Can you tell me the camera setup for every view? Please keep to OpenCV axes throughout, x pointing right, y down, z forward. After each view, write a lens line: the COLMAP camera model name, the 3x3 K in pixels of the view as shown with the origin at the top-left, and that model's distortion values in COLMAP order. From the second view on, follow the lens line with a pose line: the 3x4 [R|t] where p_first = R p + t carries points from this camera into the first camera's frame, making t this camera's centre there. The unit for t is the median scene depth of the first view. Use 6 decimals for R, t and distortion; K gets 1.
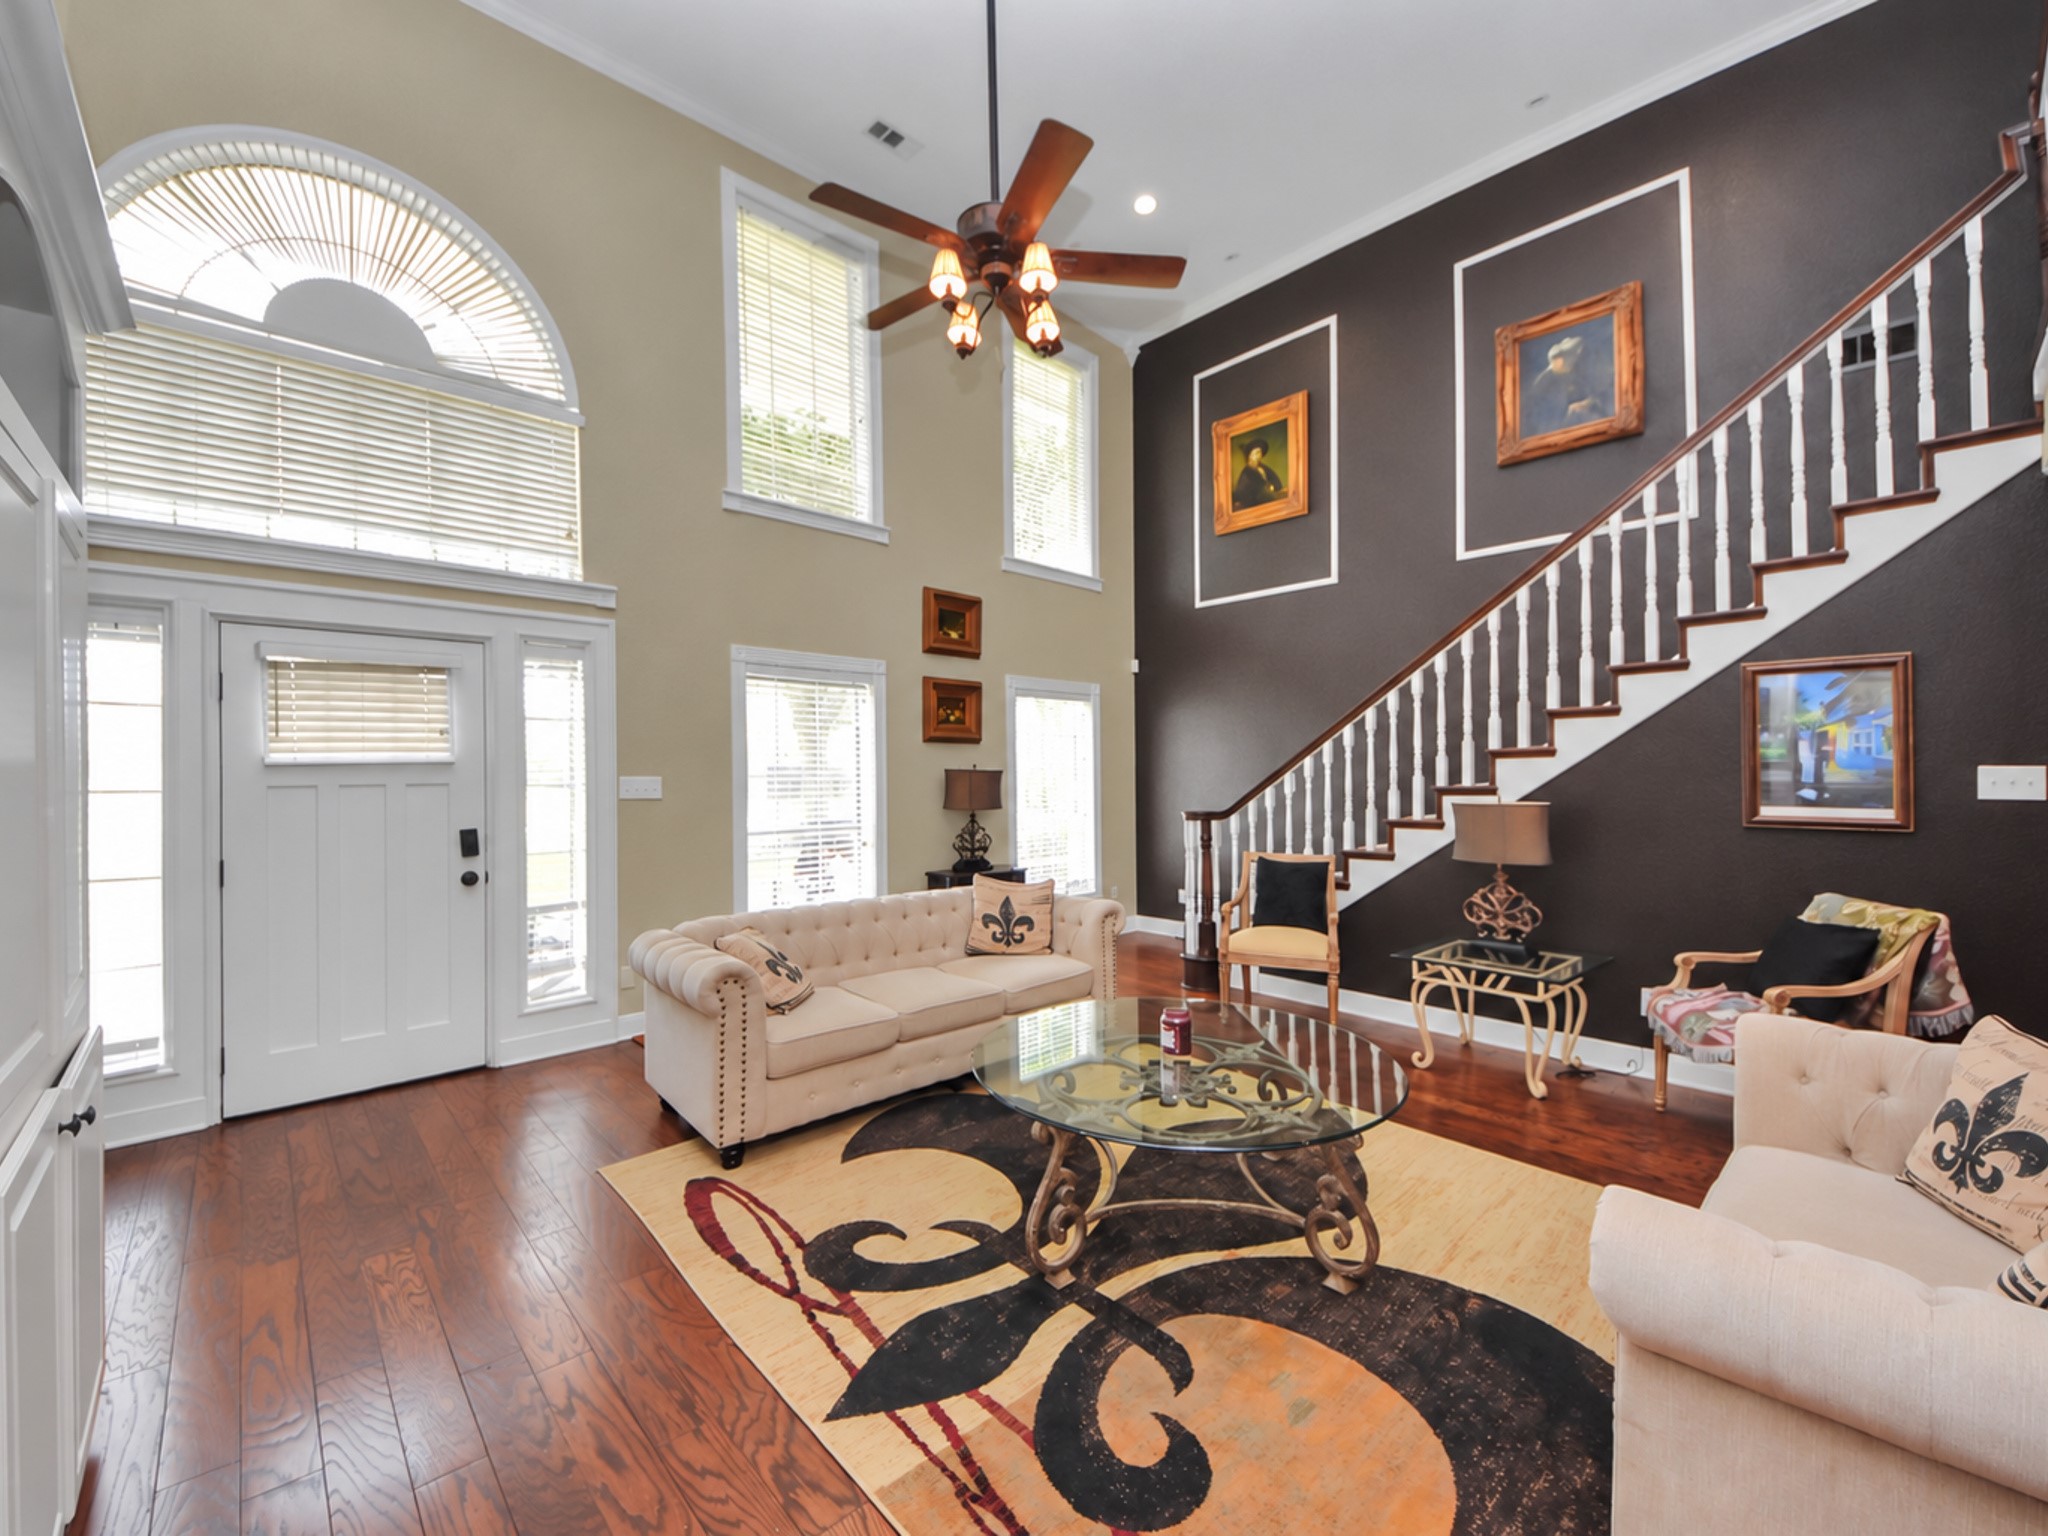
lens RADIAL K [[834.8, 0, 1033.8], [0, 834.8, 772.8], [0, 0, 1]] dist [0.017113, 0.000025]
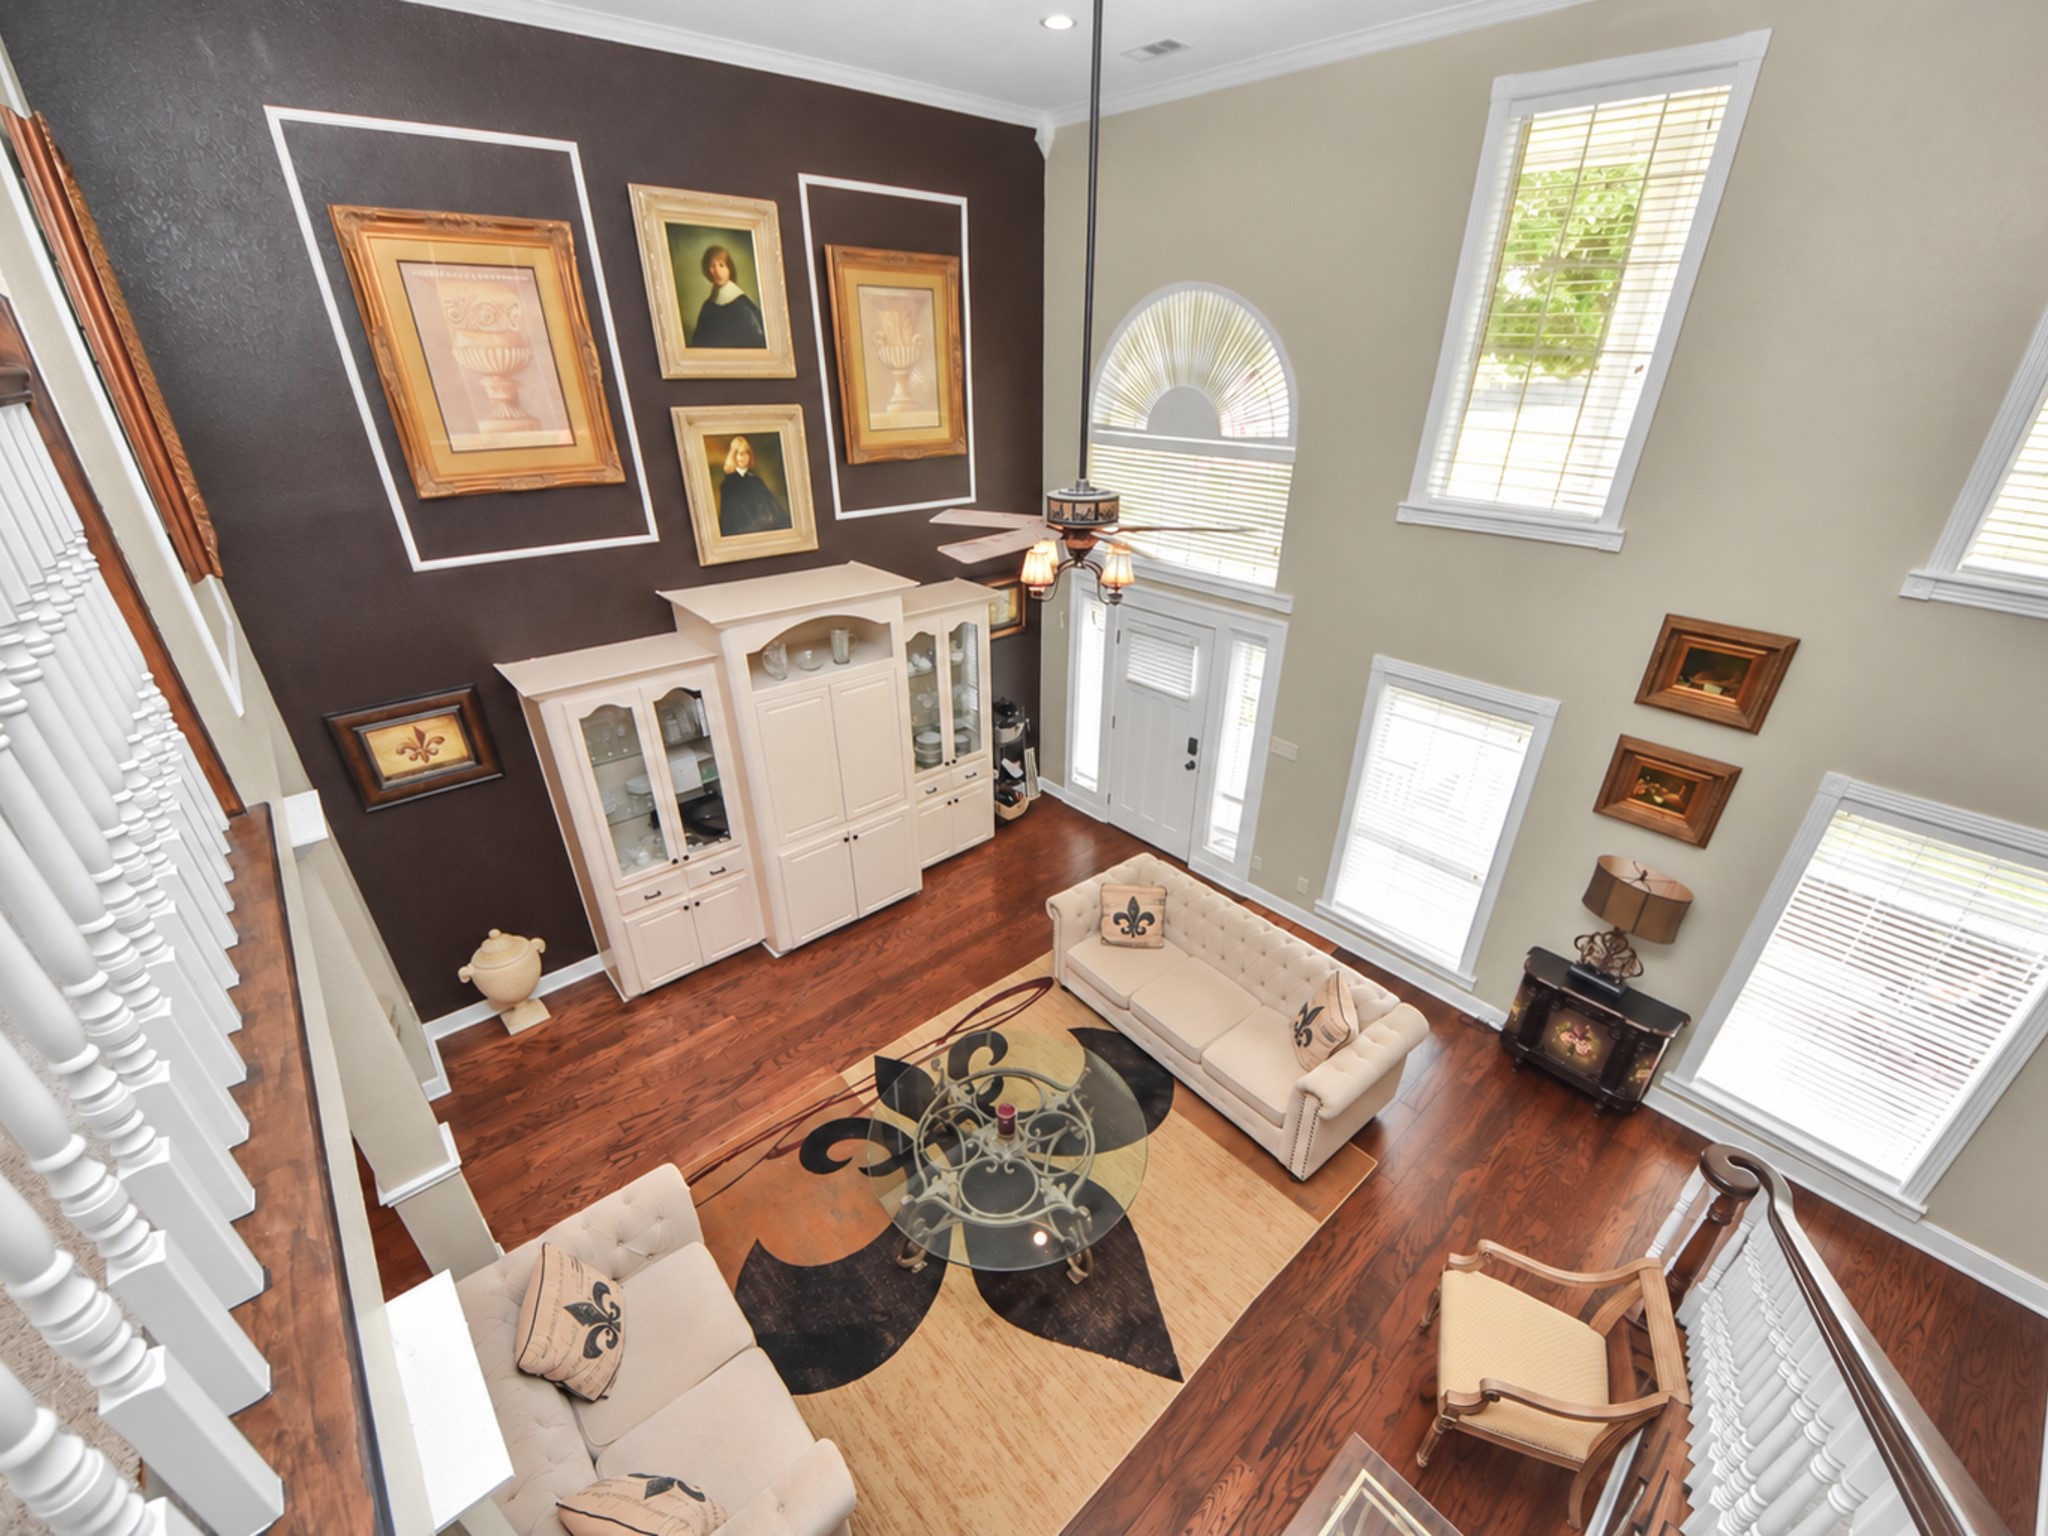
lens RADIAL K [[834.8, 0, 1029.8], [0, 834.8, 774.1], [0, 0, 1]] dist [0.017113, 0.000025]
pose [[-0.034340, 0.456756, -0.888929, 0.757607], [-0.004219, 0.889379, 0.457151, -0.567334], [0.999401, 0.019449, -0.028614, 0.671588]]
